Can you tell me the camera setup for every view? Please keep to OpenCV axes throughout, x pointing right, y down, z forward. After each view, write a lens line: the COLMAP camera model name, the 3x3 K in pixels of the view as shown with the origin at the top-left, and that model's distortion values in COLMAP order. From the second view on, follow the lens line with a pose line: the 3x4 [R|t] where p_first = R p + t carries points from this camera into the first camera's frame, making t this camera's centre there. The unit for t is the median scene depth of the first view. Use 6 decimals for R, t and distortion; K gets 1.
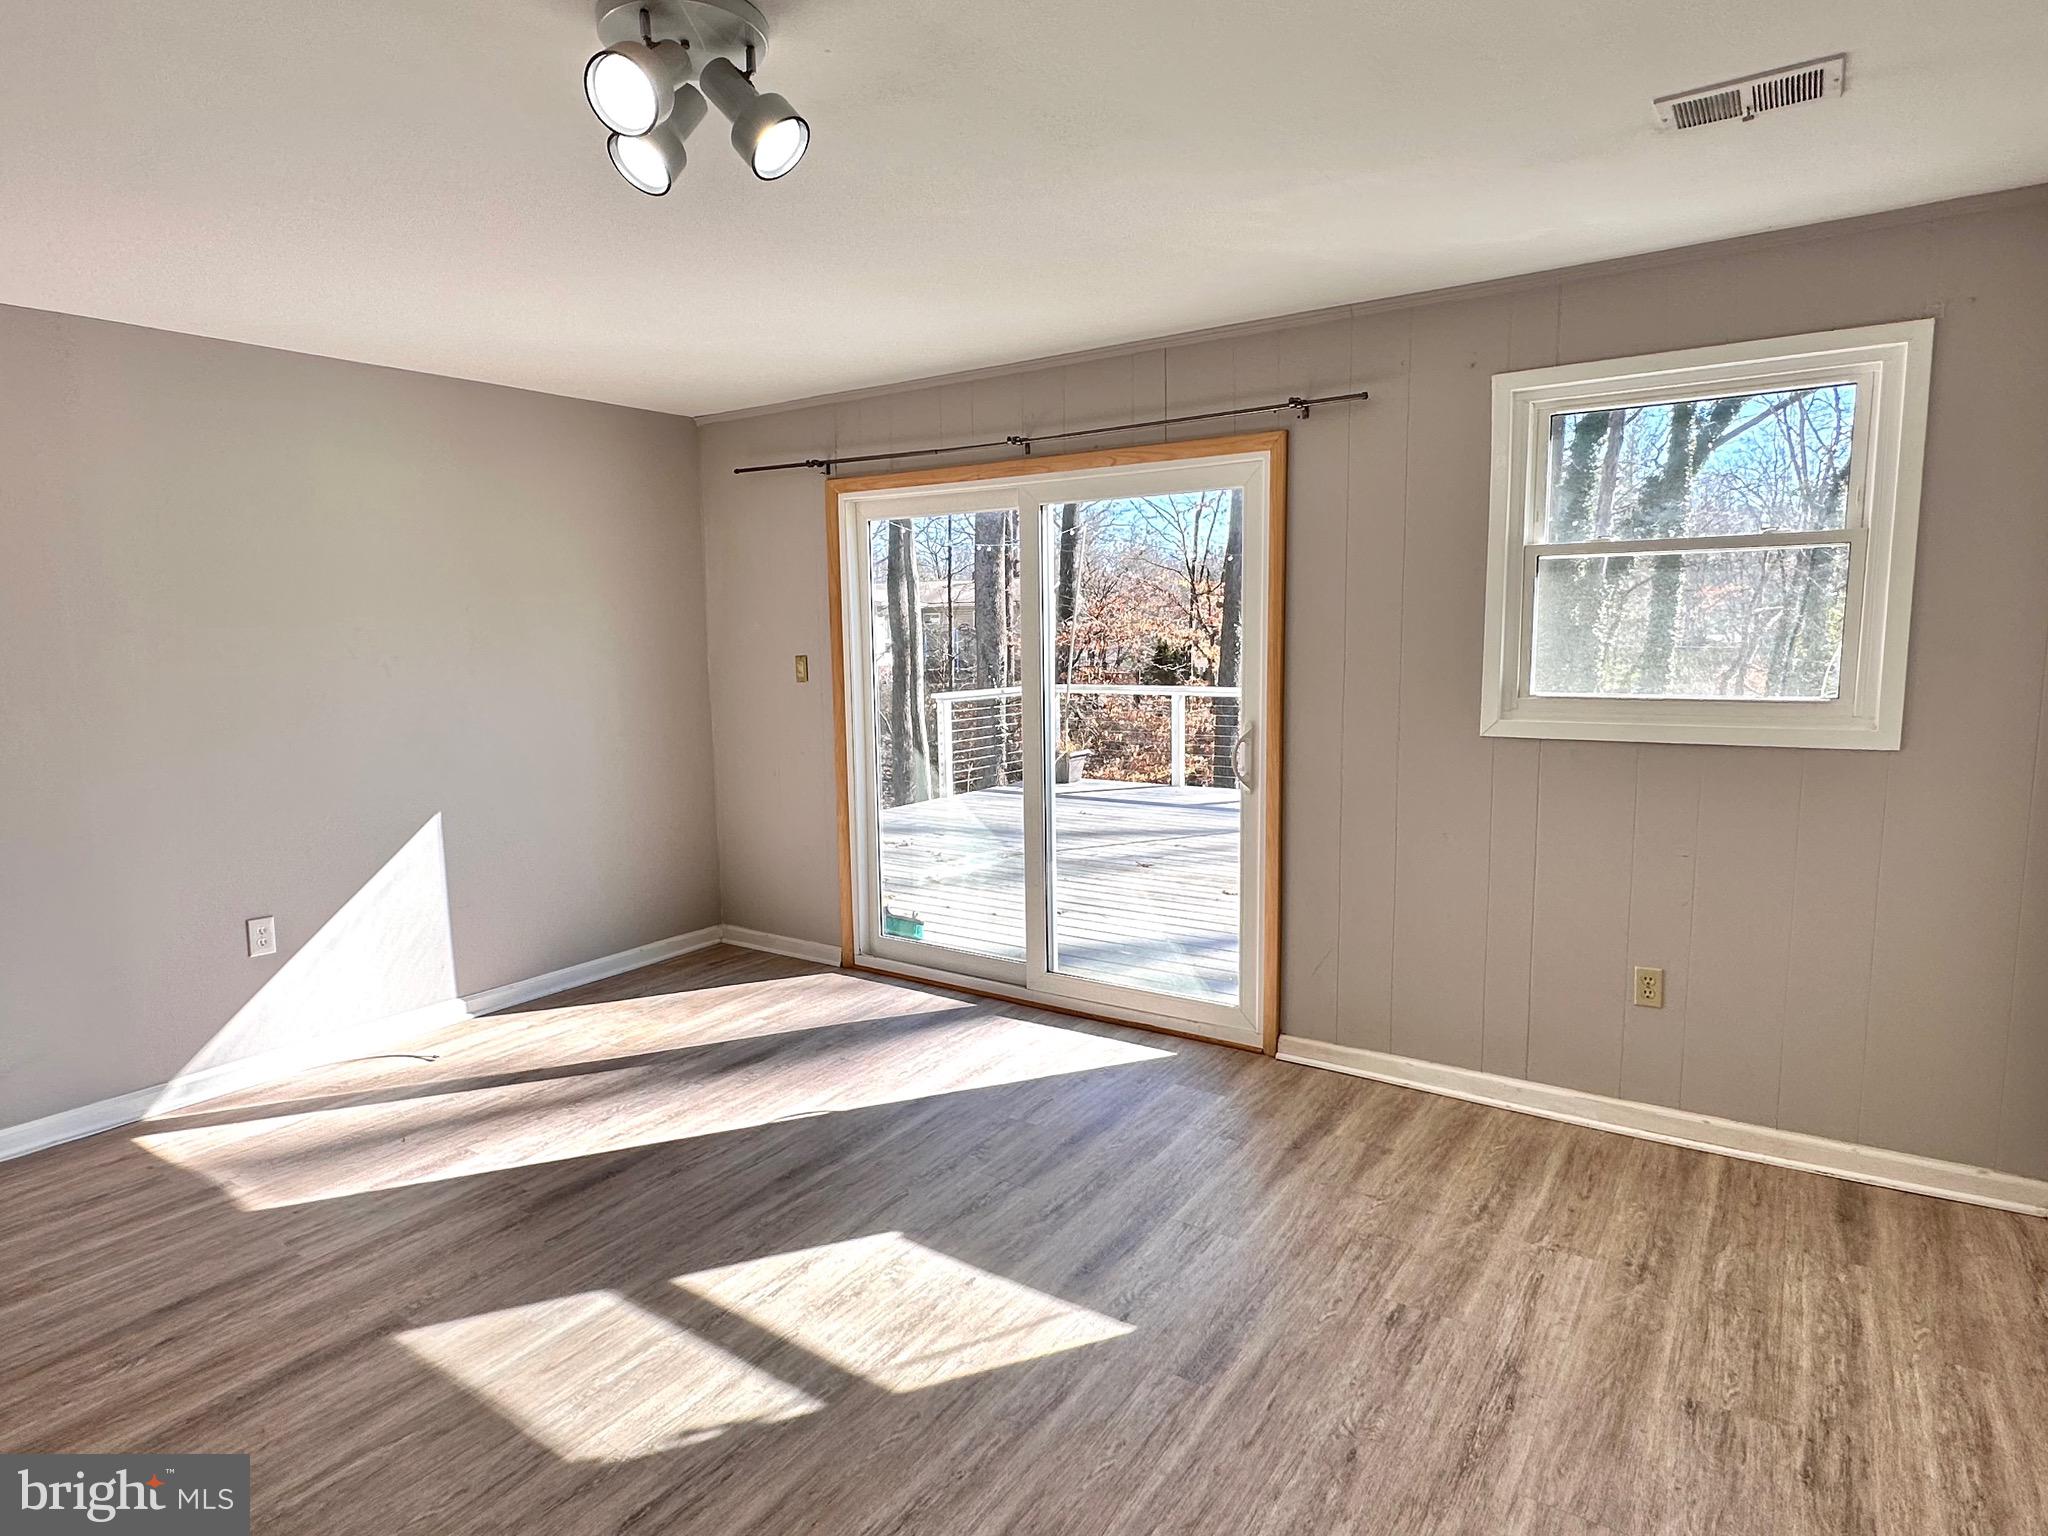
lens RADIAL K [[1133.7, 0, 1015.3], [0, 1133.7, 771.0], [0, 0, 1]] dist [-0.004894, 0.000026]
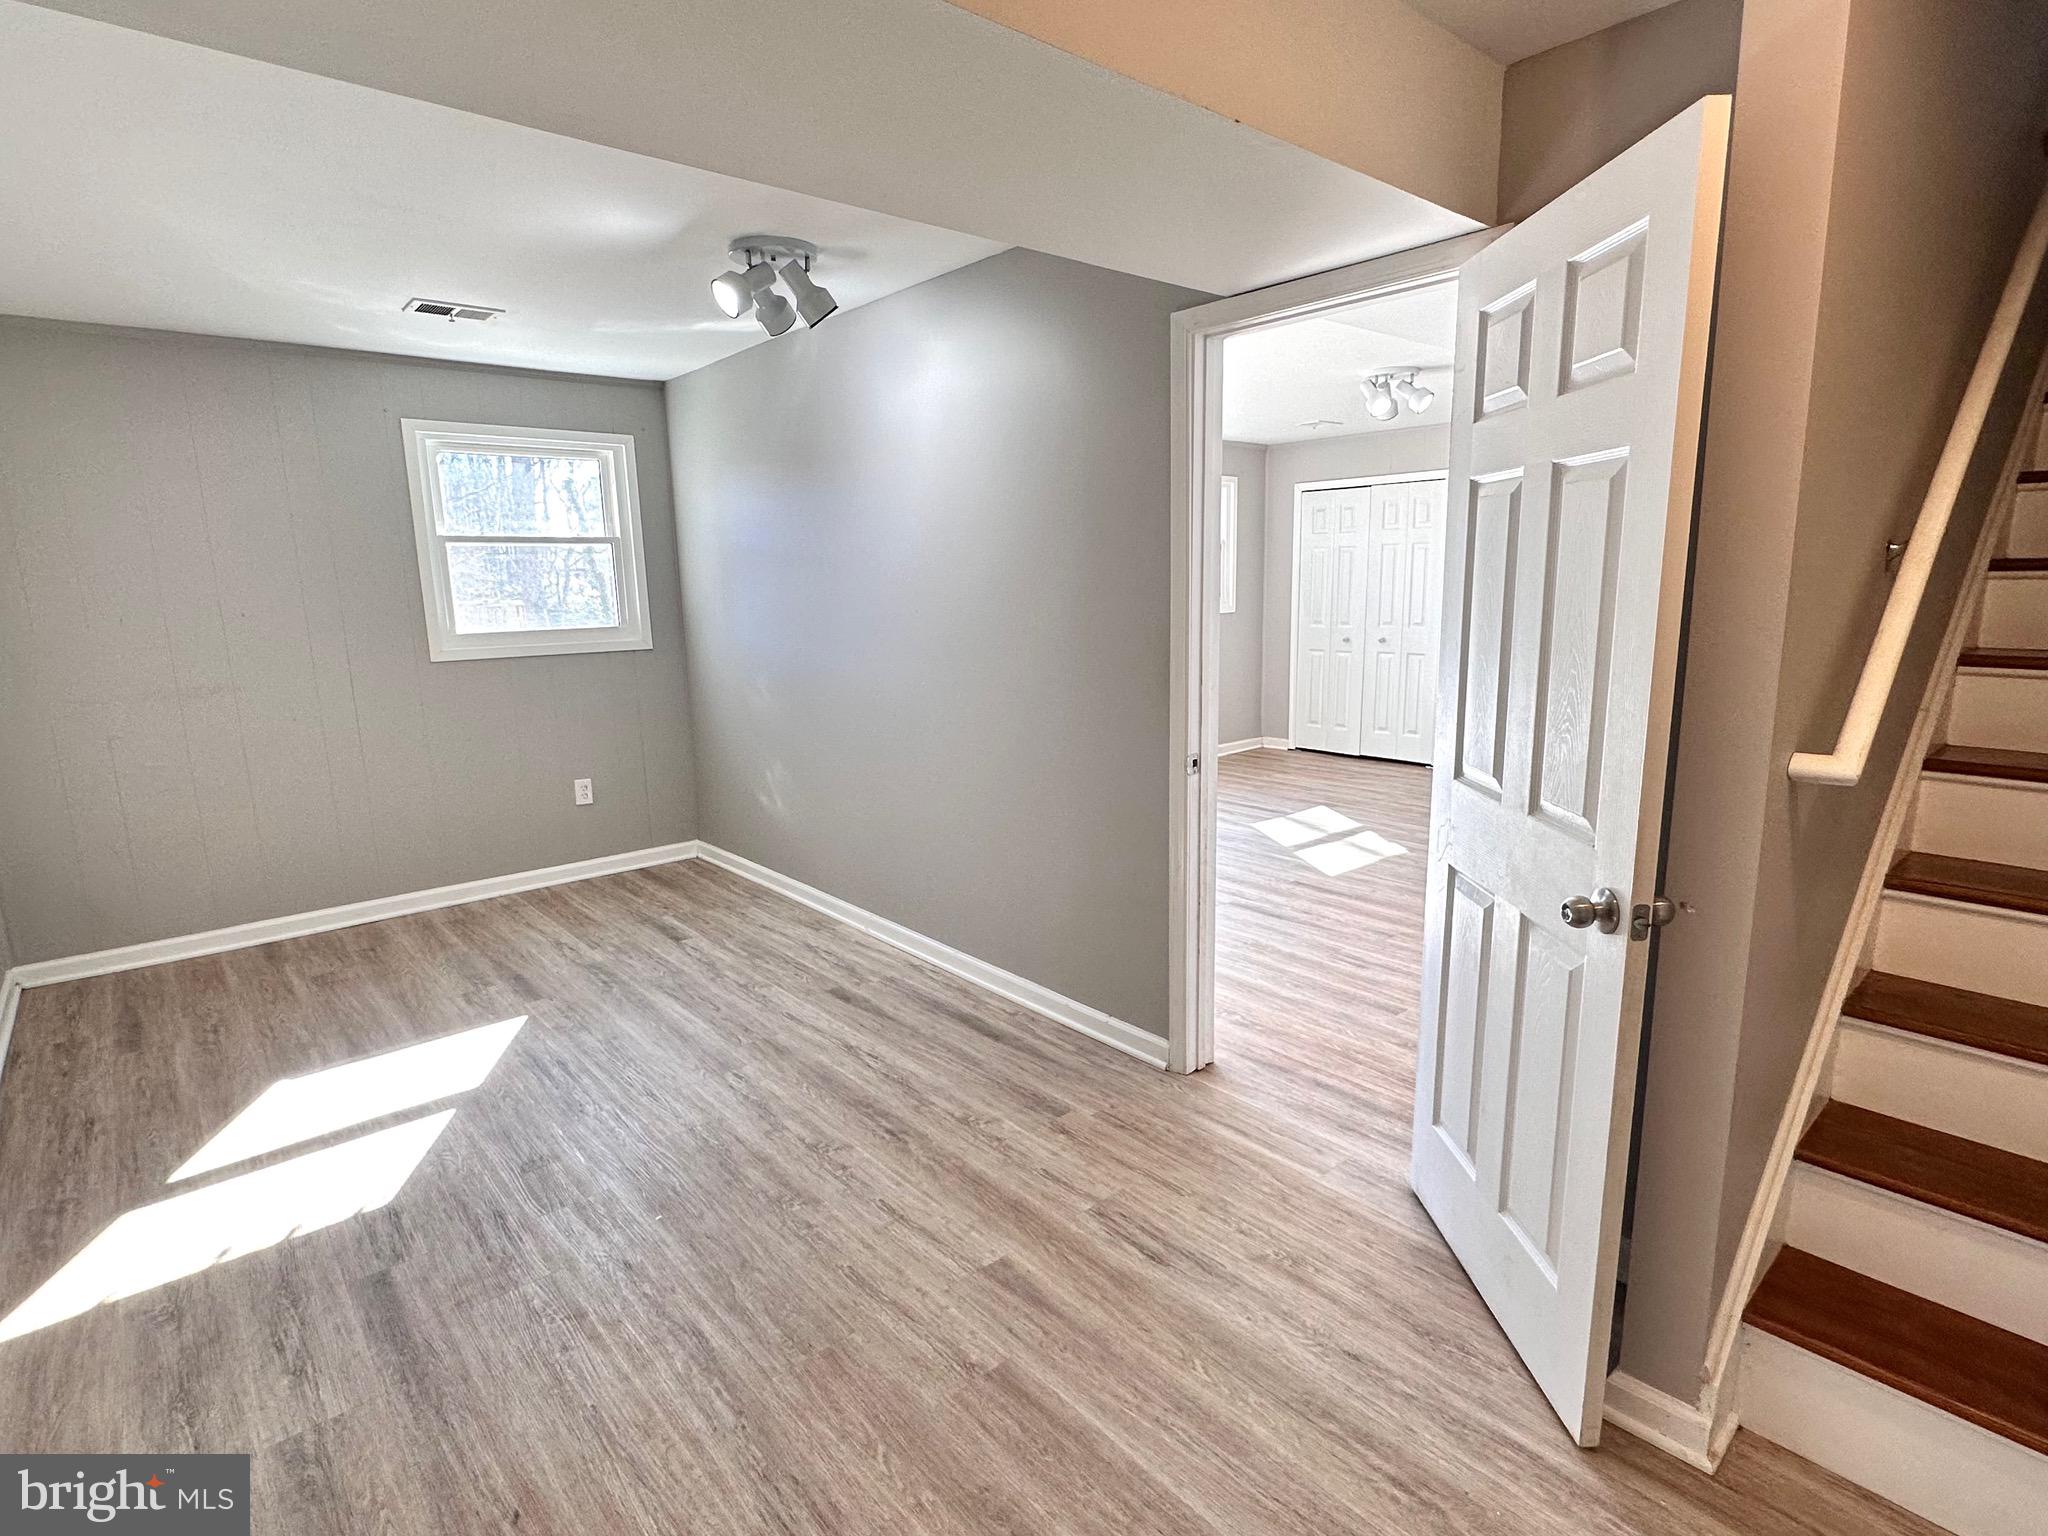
lens RADIAL K [[1037.2, 0, 1028.1], [0, 1037.2, 767.8], [0, 0, 1]] dist [-0.004280, 0.001033]
pose [[0.269395, -0.164334, 0.948905, -2.225932], [0.139899, 0.981559, 0.130272, -0.050526], [-0.952814, 0.097656, 0.287417, 0.786140]]
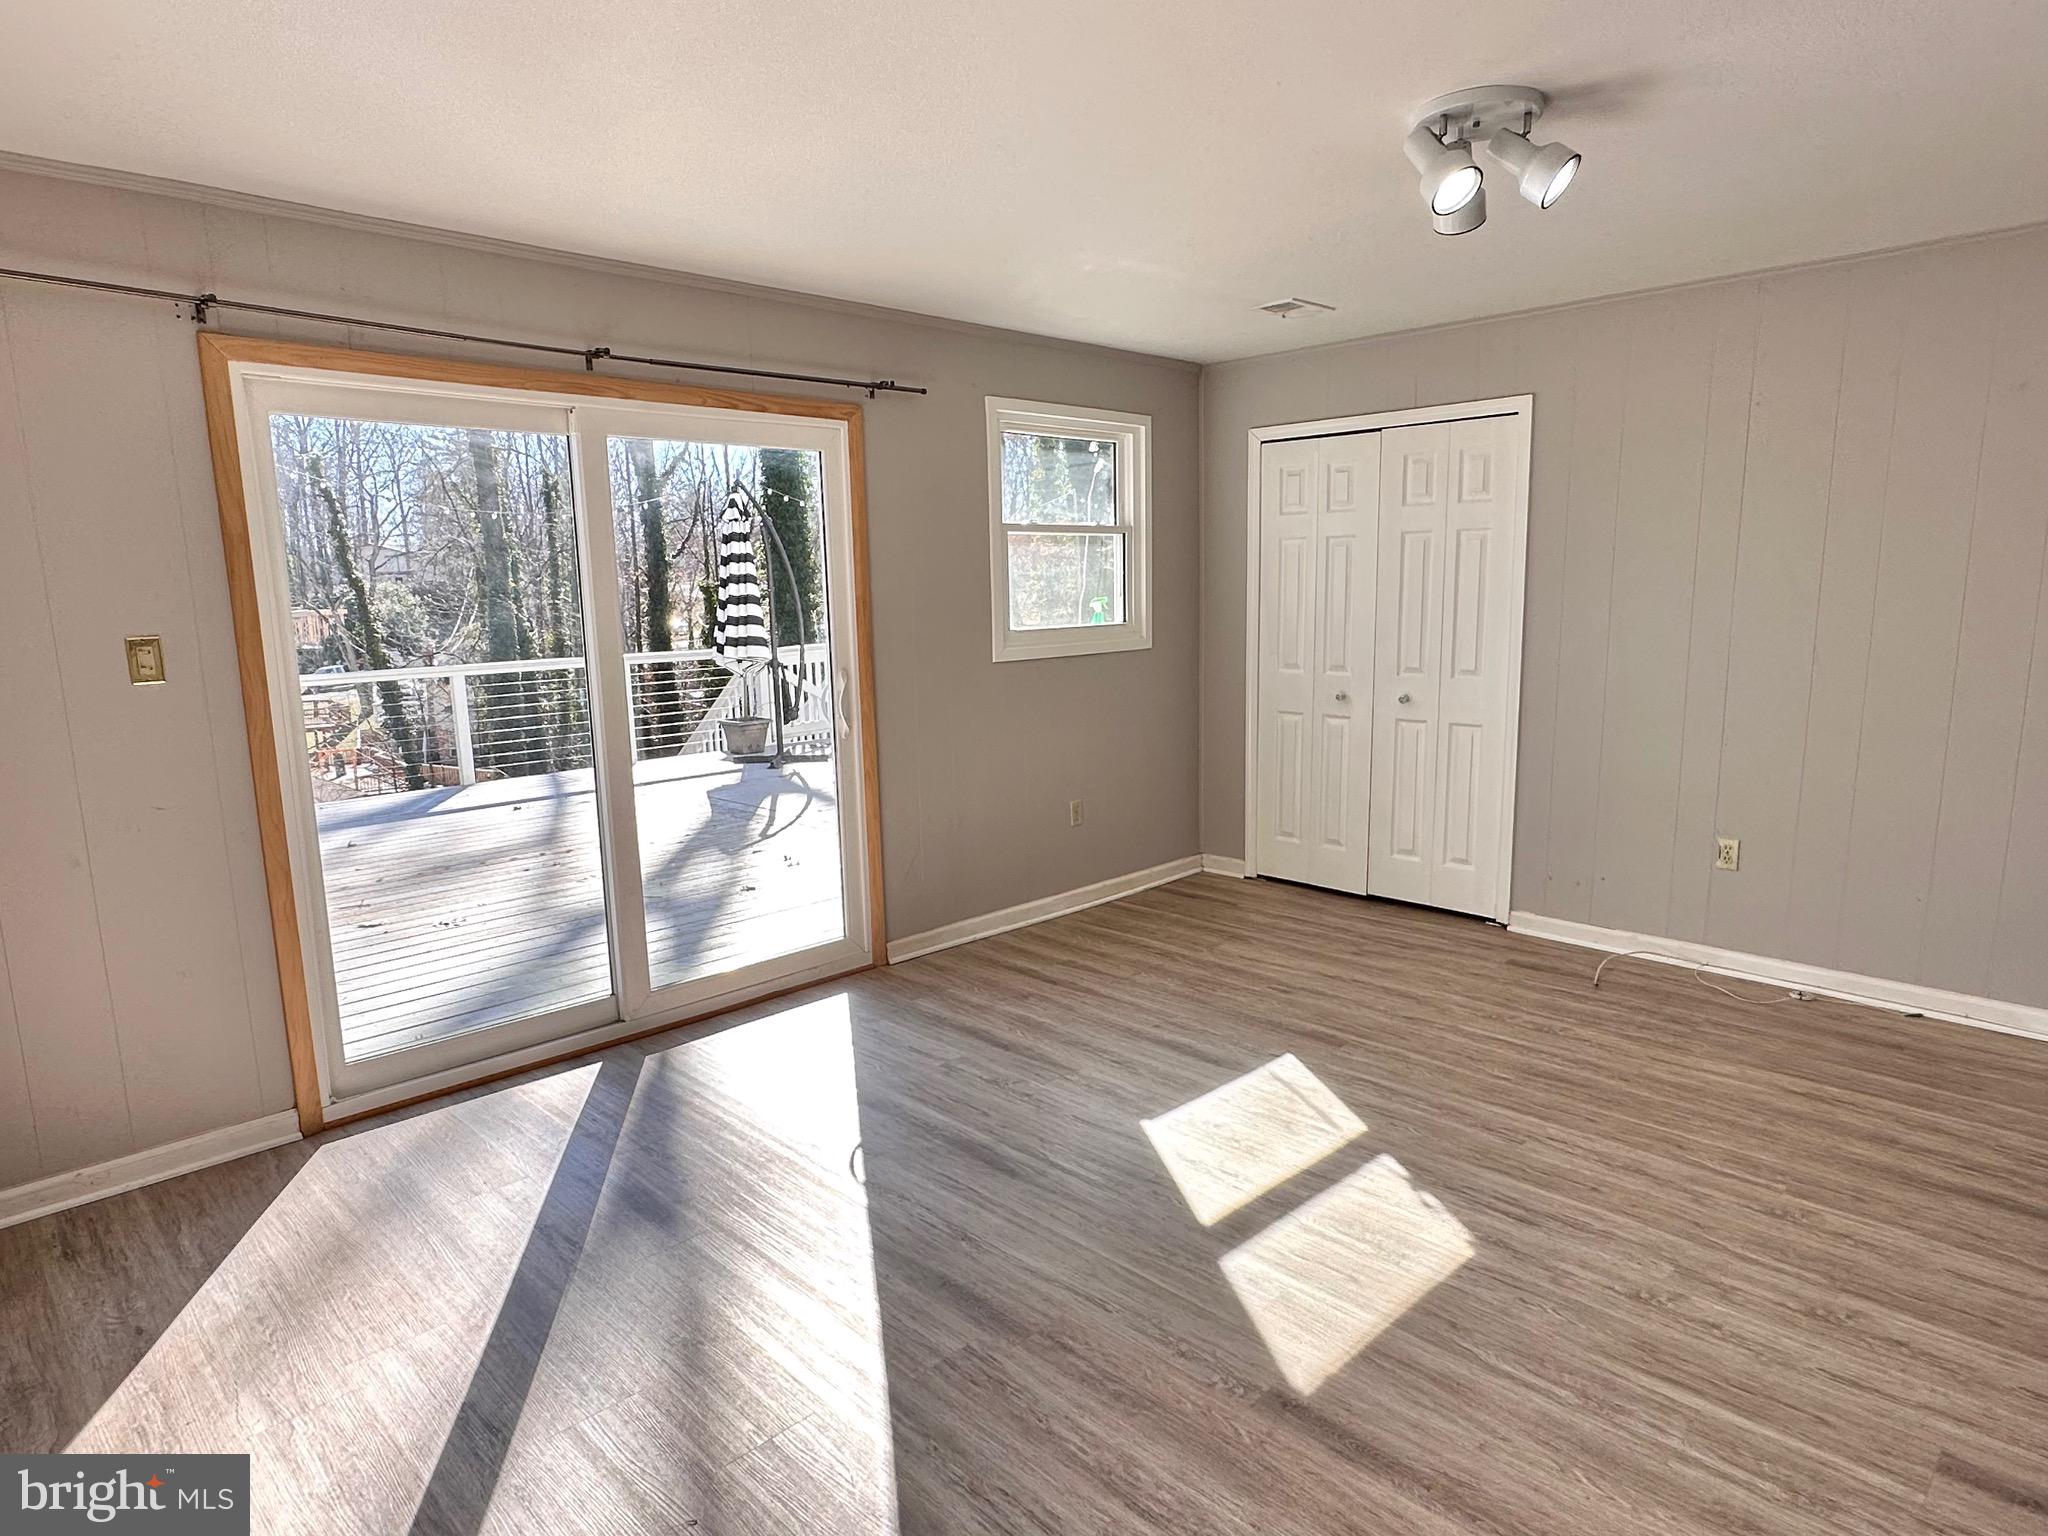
lens RADIAL K [[1167.1, 0, 1019.5], [0, 1167.1, 764.6], [0, 0, 1]] dist [-0.016216, 0.007152]
pose [[0.211149, -0.138268, 0.967625, -1.173653], [0.143193, 0.983640, 0.109310, -0.071729], [-0.966908, 0.115477, 0.227494, 0.822268]]
